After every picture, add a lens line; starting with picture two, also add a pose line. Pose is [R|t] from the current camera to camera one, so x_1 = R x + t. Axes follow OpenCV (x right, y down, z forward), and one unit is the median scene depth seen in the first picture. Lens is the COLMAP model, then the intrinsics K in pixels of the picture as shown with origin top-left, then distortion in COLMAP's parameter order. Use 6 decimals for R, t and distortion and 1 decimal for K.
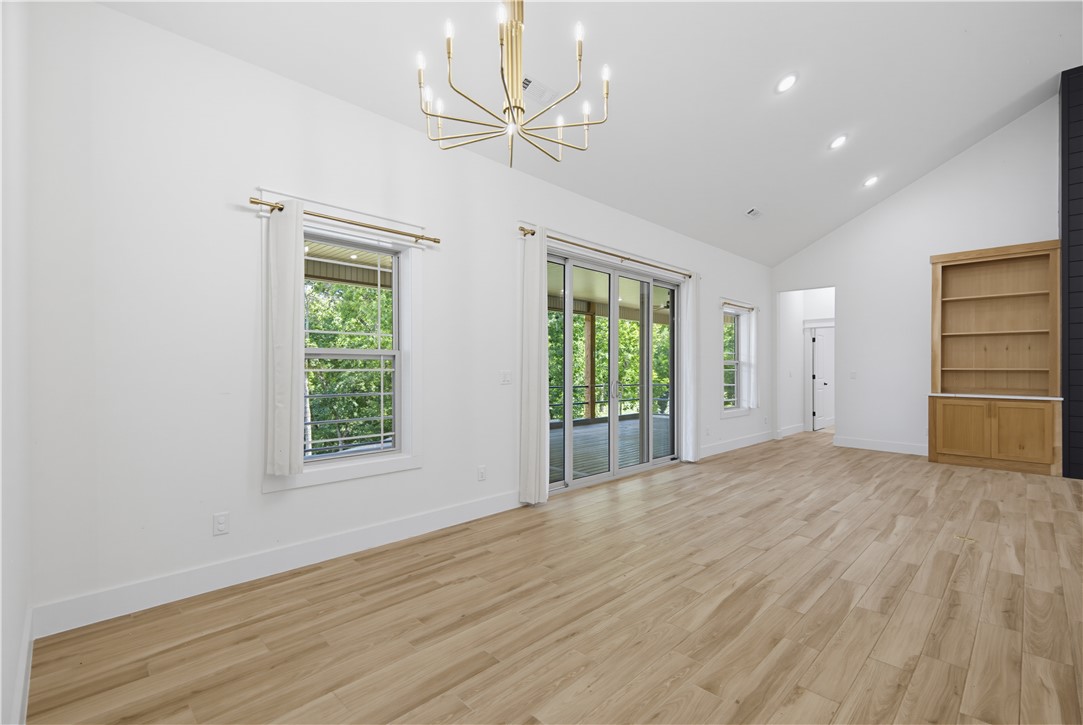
lens RADIAL K [[478.9, 0, 537.7], [0, 478.9, 368.5], [0, 0, 1]] dist [0.018205, -0.005968]
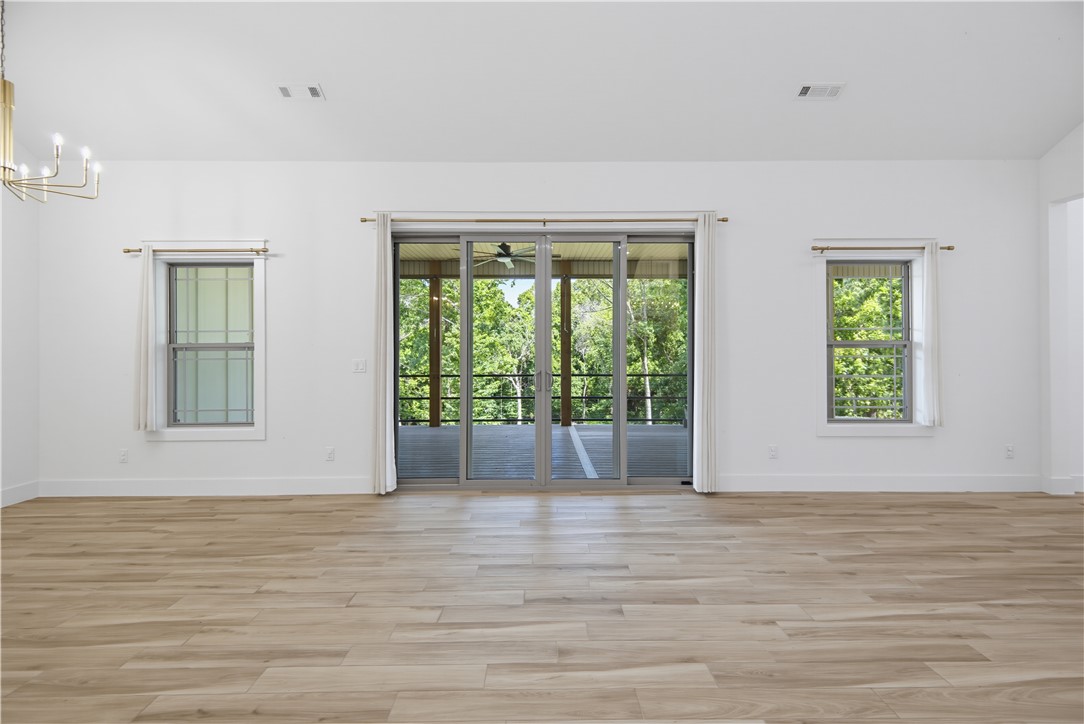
lens RADIAL K [[479.3, 0, 542.4], [0, 479.3, 351.2], [0, 0, 1]] dist [0.018205, -0.005968]
pose [[0.721431, -0.002168, -0.692482, 0.999134], [0.004232, 0.999990, 0.001278, -0.013666], [0.692473, -0.003852, 0.721434, 0.555537]]
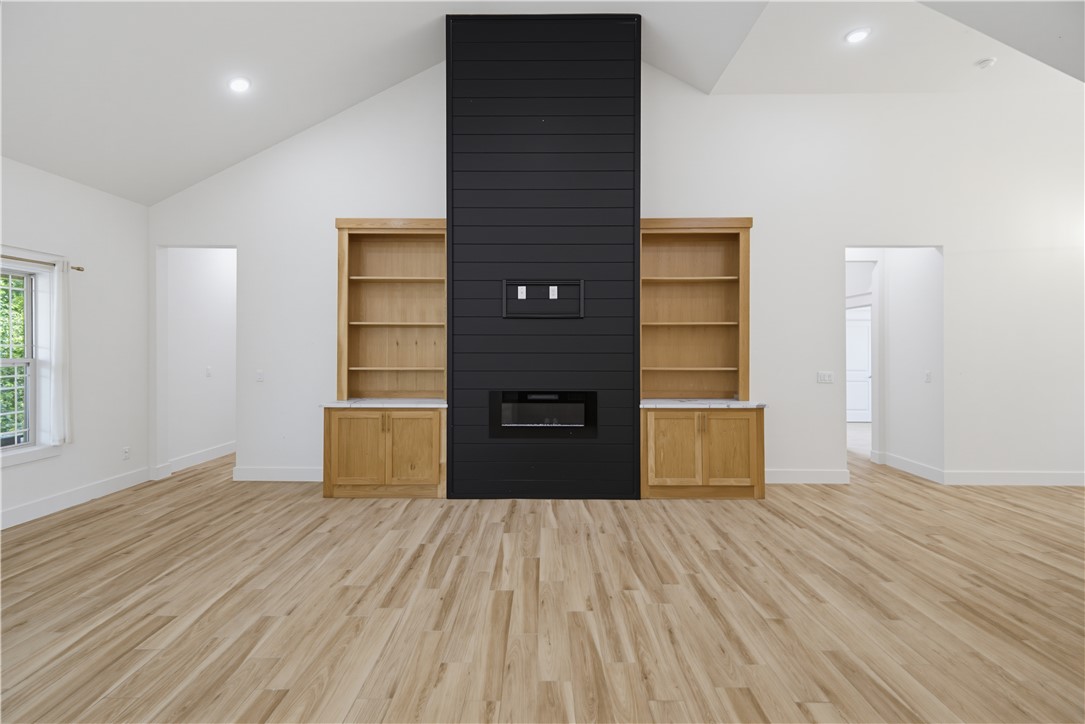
lens RADIAL K [[479.8, 0, 541.9], [0, 479.8, 347.3], [0, 0, 1]] dist [0.018205, -0.005968]
pose [[0.703796, -0.001721, 0.710400, 0.864818], [0.002007, 0.999998, 0.000434, -0.054996], [-0.710399, 0.001121, 0.703798, 0.422367]]
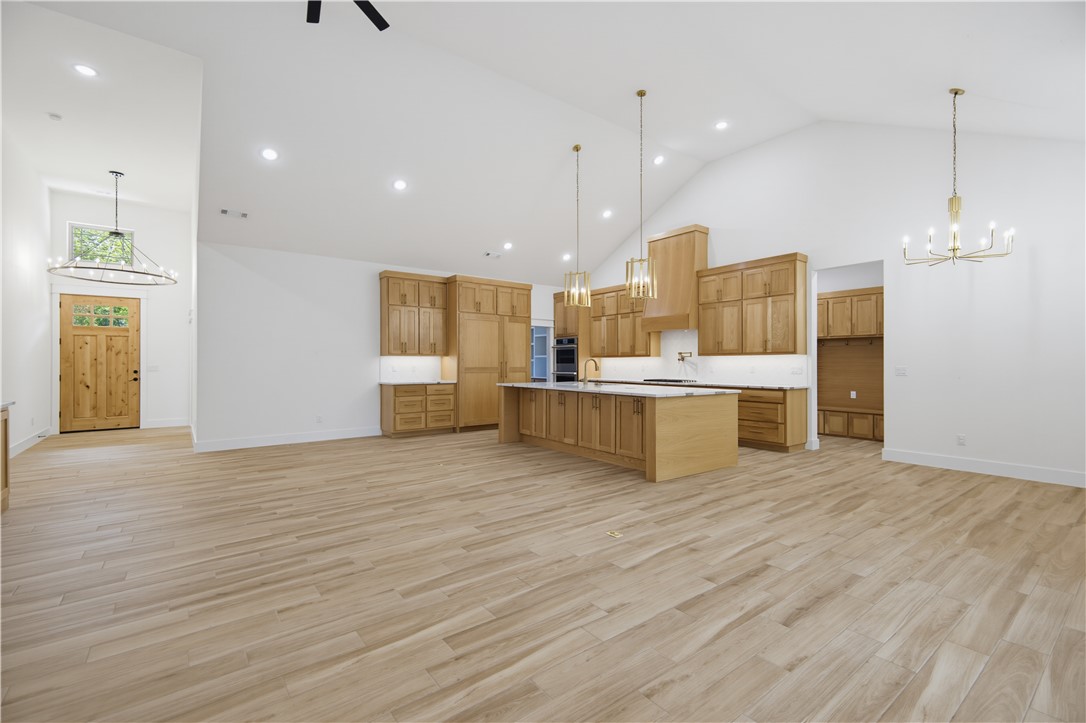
lens RADIAL K [[480.2, 0, 544.2], [0, 480.2, 359.4], [0, 0, 1]] dist [0.018205, -0.005968]
pose [[-0.992920, -0.004244, 0.118711, 0.807541], [-0.005219, 0.999955, -0.007911, 0.000986], [-0.118672, -0.008474, -0.992897, 1.779005]]
